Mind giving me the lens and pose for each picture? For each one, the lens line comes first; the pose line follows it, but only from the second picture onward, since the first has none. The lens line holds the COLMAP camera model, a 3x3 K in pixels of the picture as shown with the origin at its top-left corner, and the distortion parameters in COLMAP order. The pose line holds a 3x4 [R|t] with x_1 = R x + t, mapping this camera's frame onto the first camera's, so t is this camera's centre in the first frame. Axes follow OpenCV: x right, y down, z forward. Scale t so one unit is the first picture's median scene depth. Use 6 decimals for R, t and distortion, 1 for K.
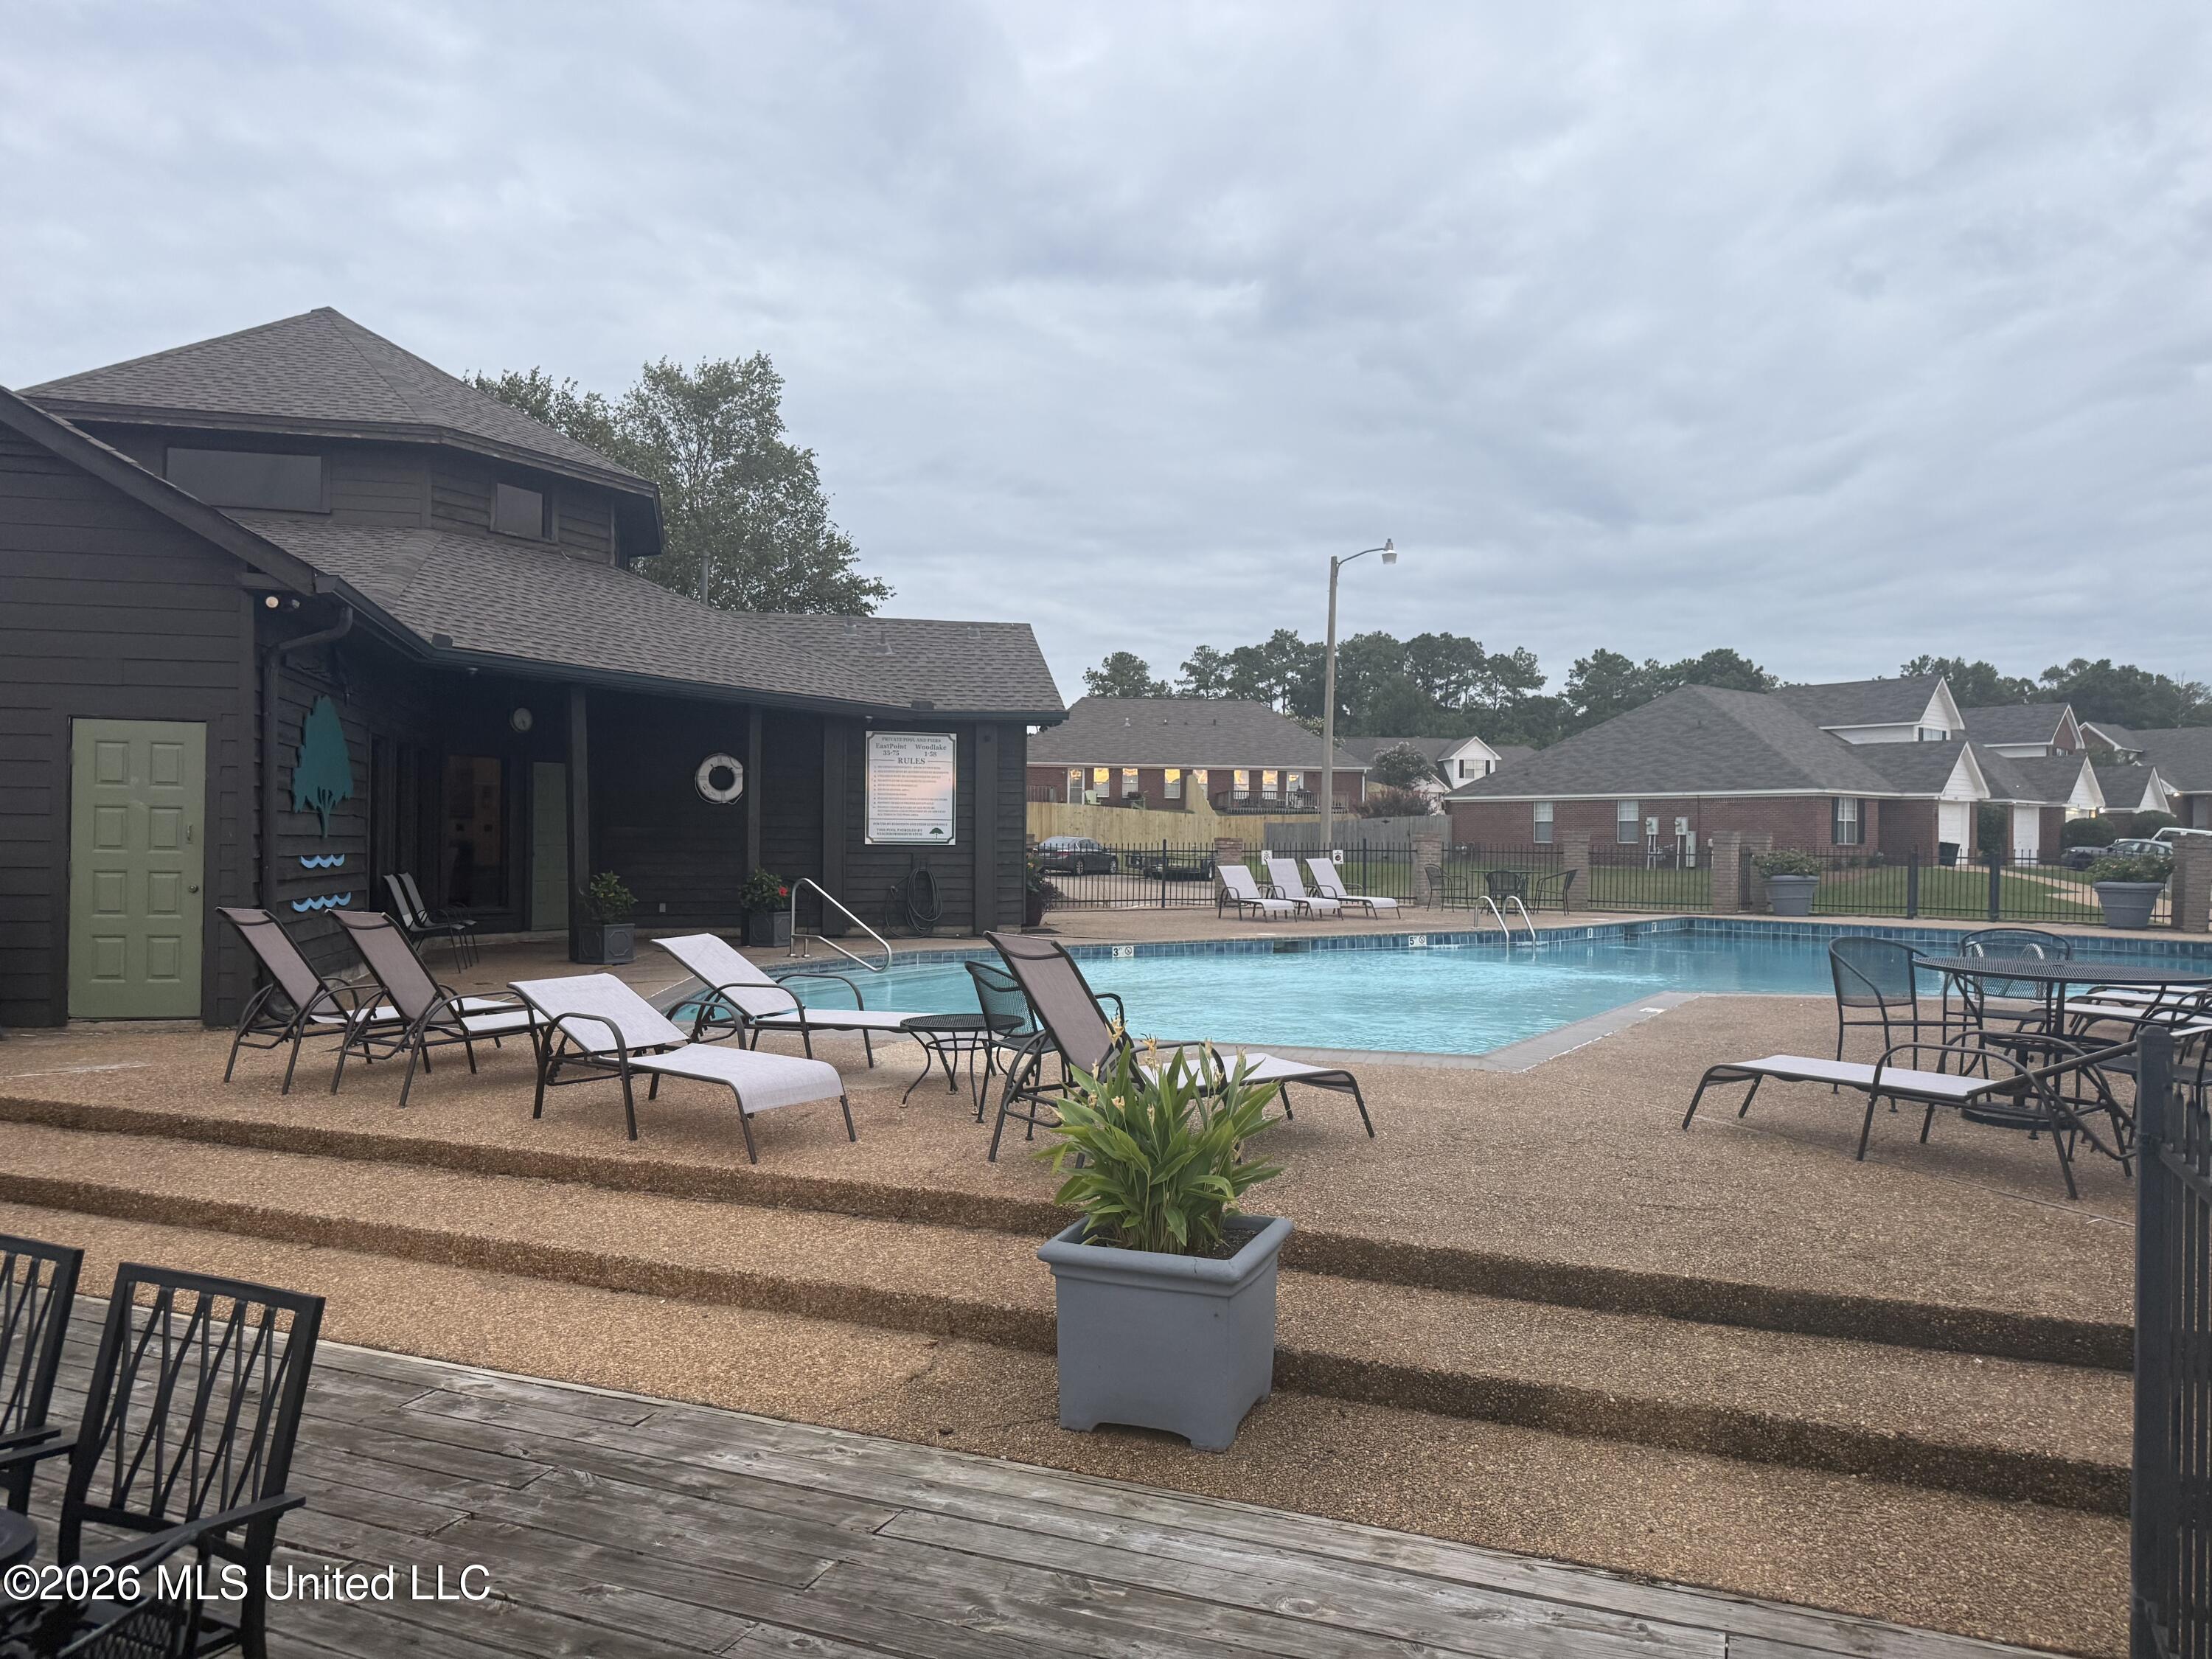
lens RADIAL K [[1557.5, 0, 1106.0], [0, 1557.5, 829.5], [0, 0, 1]] dist [0.138807, -0.240932]
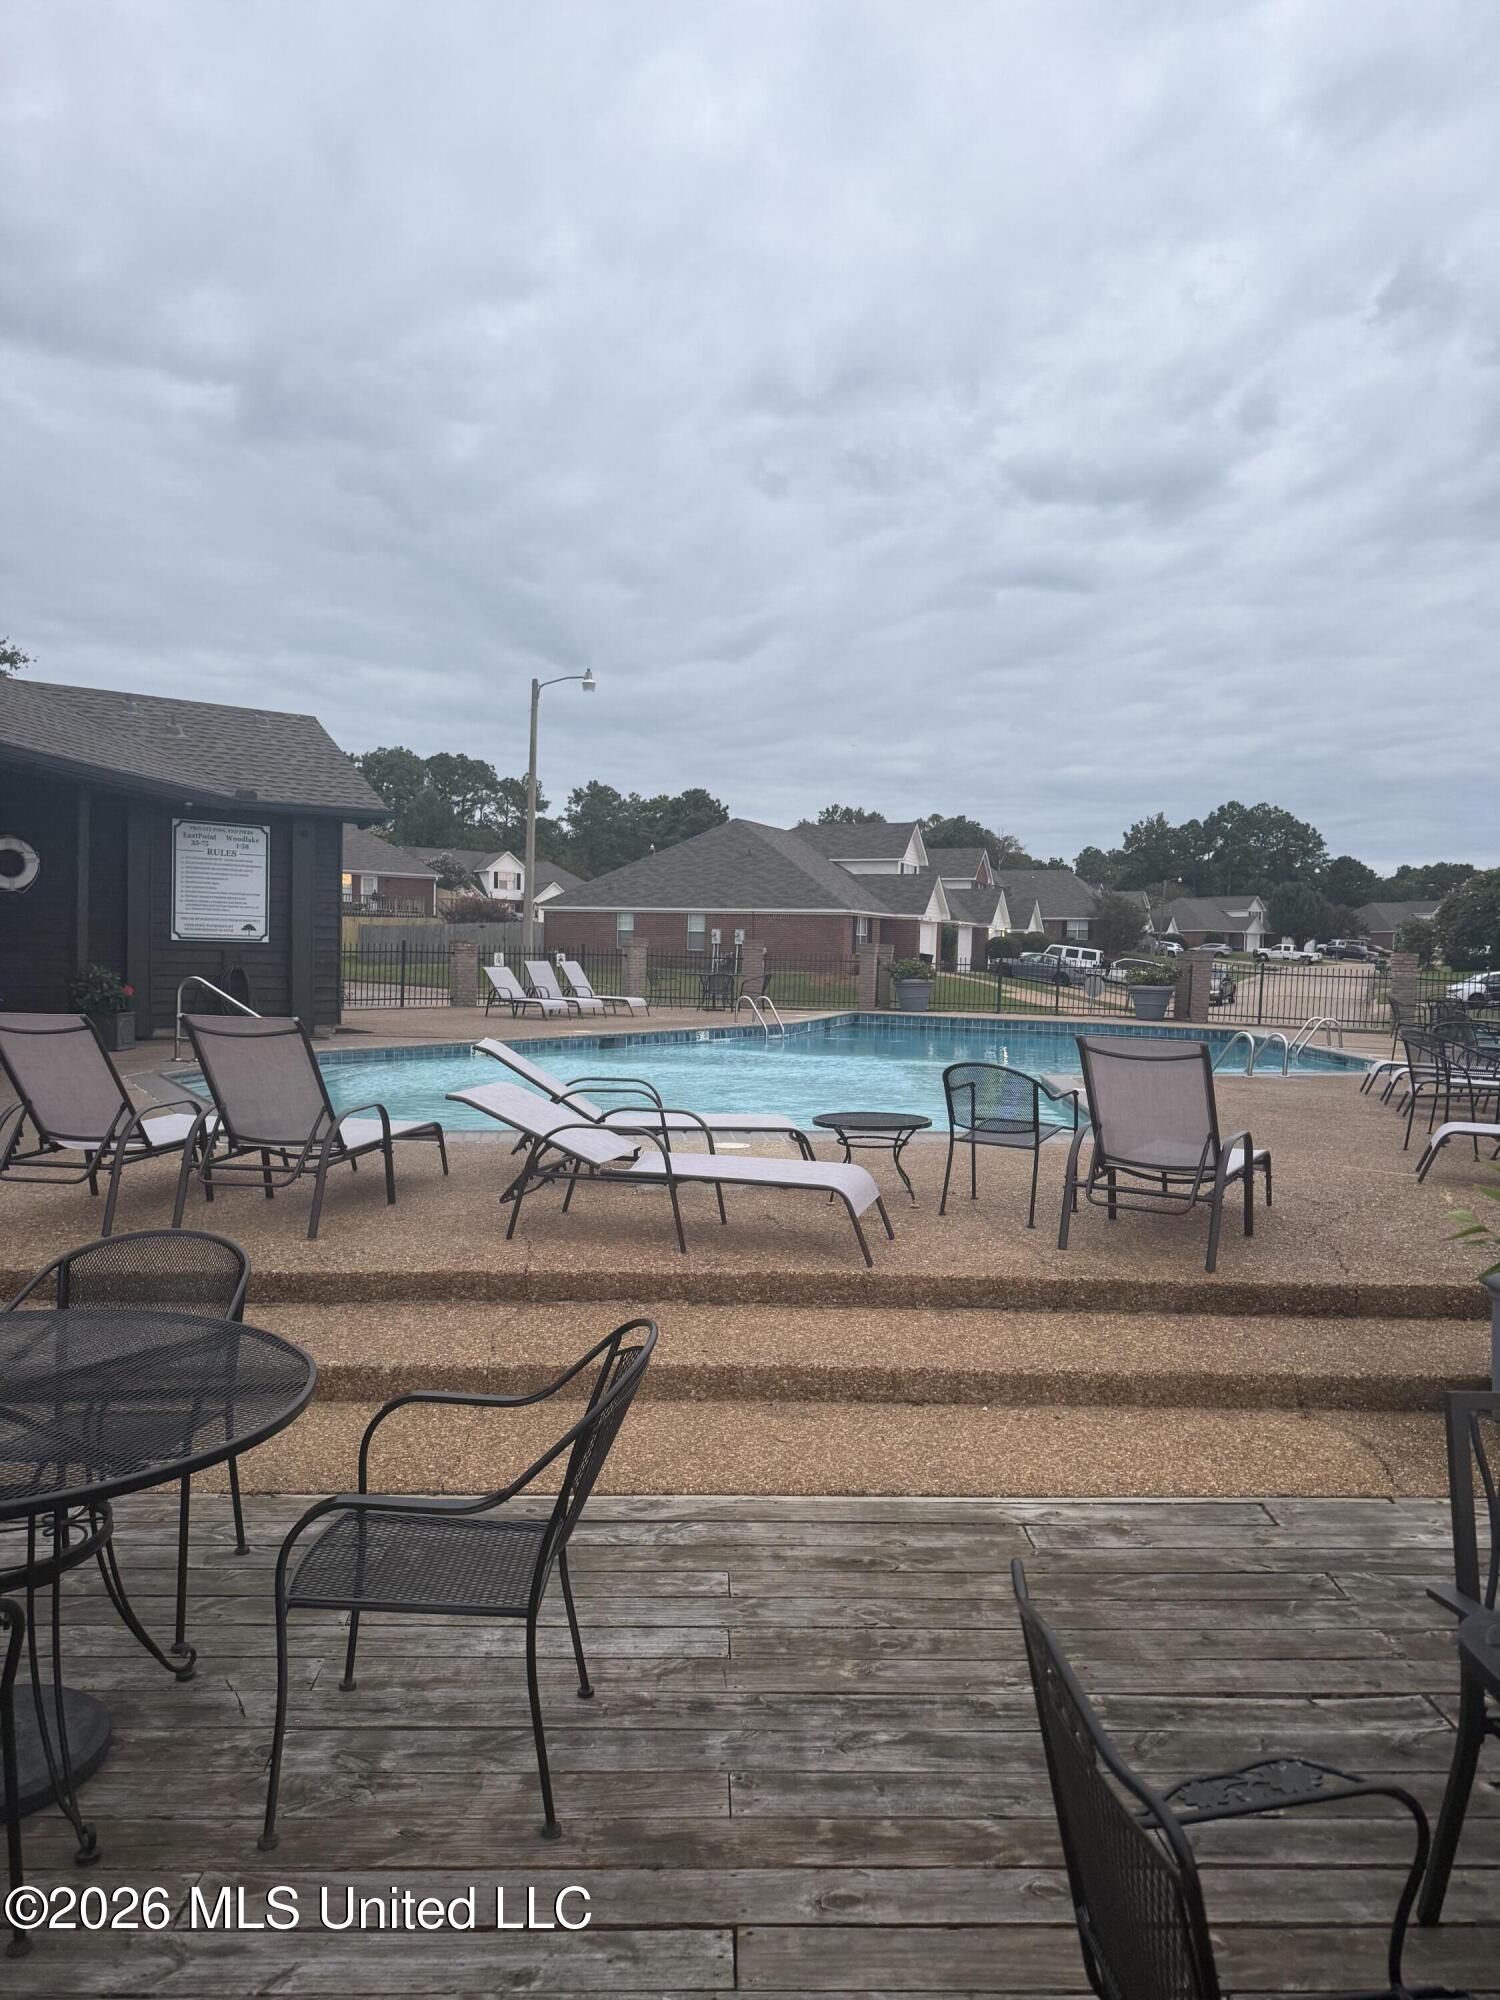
lens RADIAL K [[1408.2, 0, 750.0], [0, 1408.2, 1000.0], [0, 0, 1]] dist [0.138807, -0.240932]
pose [[0.894433, 0.000632, 0.447202, -0.204804], [-0.021512, 0.998902, 0.041613, 0.002139], [-0.446685, -0.046840, 0.893464, 0.070823]]
